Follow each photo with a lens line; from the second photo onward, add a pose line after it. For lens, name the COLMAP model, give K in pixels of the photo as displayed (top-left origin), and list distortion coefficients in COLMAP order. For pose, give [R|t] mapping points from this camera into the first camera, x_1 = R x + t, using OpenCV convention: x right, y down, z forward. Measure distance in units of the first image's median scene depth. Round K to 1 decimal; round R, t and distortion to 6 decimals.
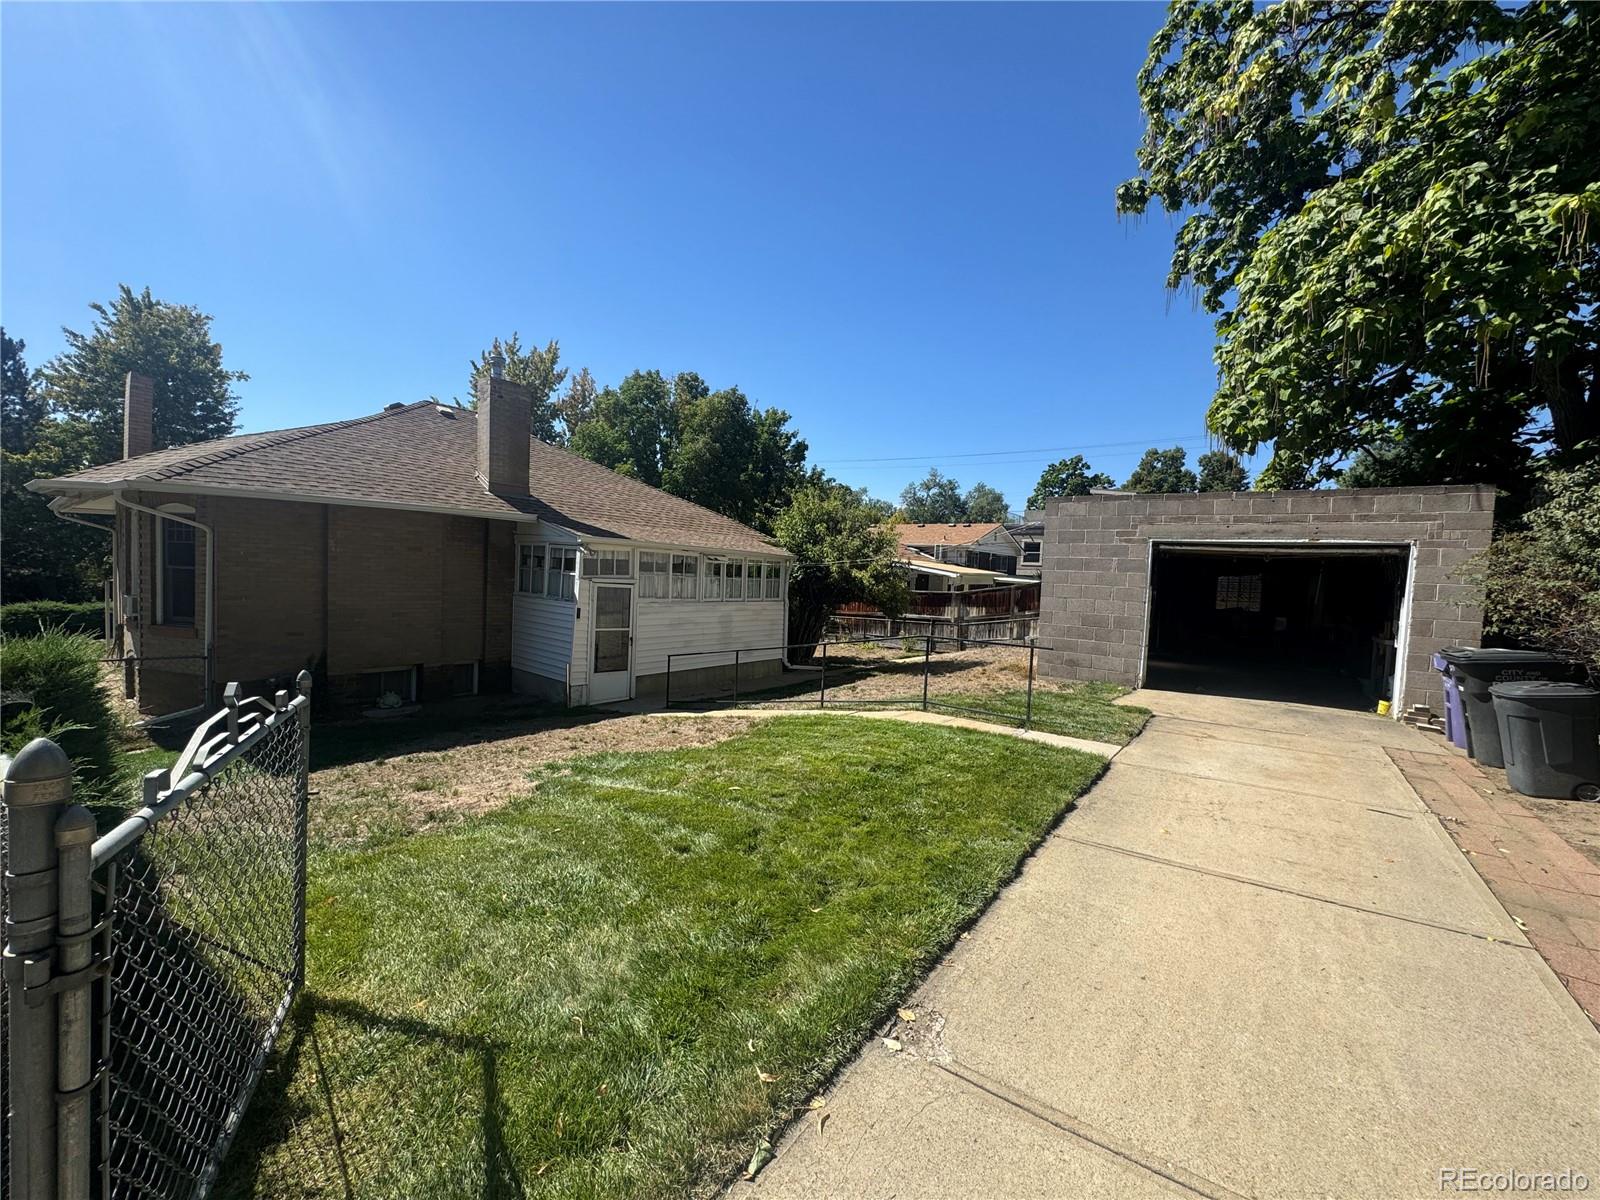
lens RADIAL K [[638.9, 0, 801.7], [0, 638.9, 602.1], [0, 0, 1]] dist [-0.002118, 0.000083]
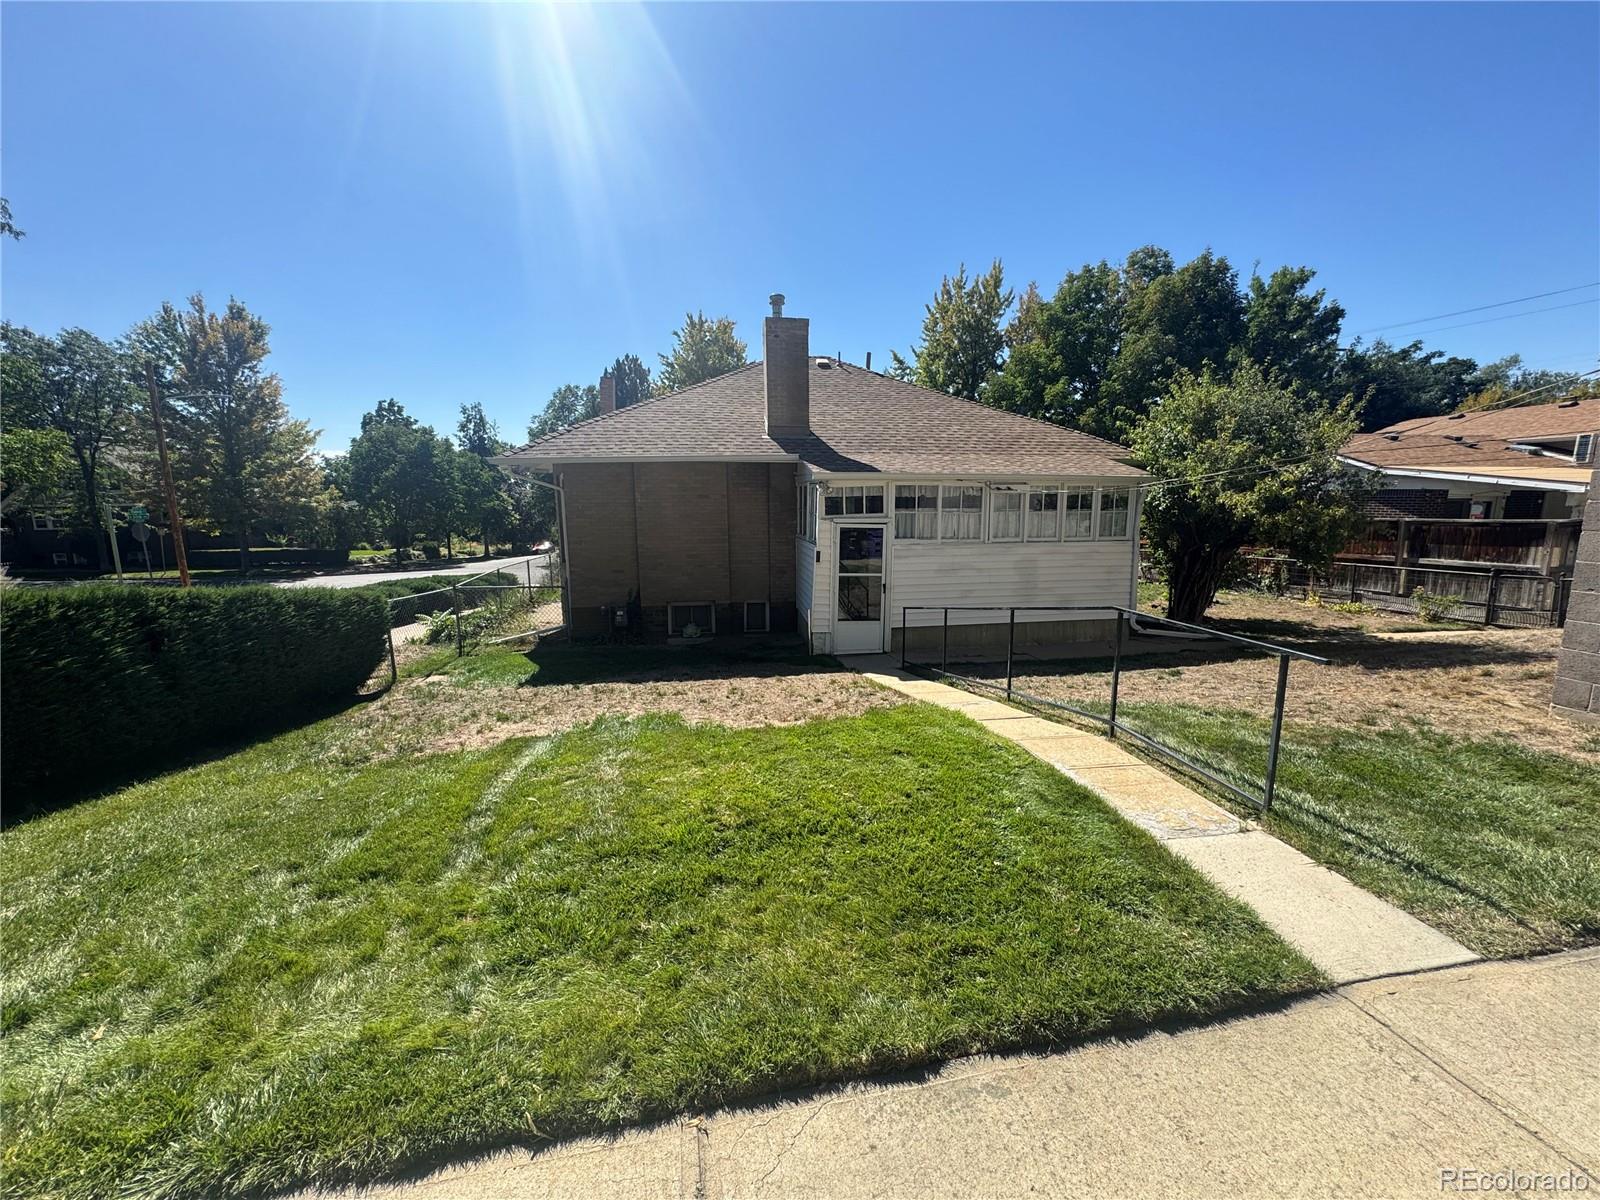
lens RADIAL K [[638.9, 0, 801.7], [0, 638.9, 602.1], [0, 0, 1]] dist [-0.002118, 0.000083]
pose [[0.730047, 0.059830, -0.680773, 0.214303], [0.007632, 0.995384, 0.095664, -0.004658], [0.683355, -0.075035, 0.726221, 0.232646]]
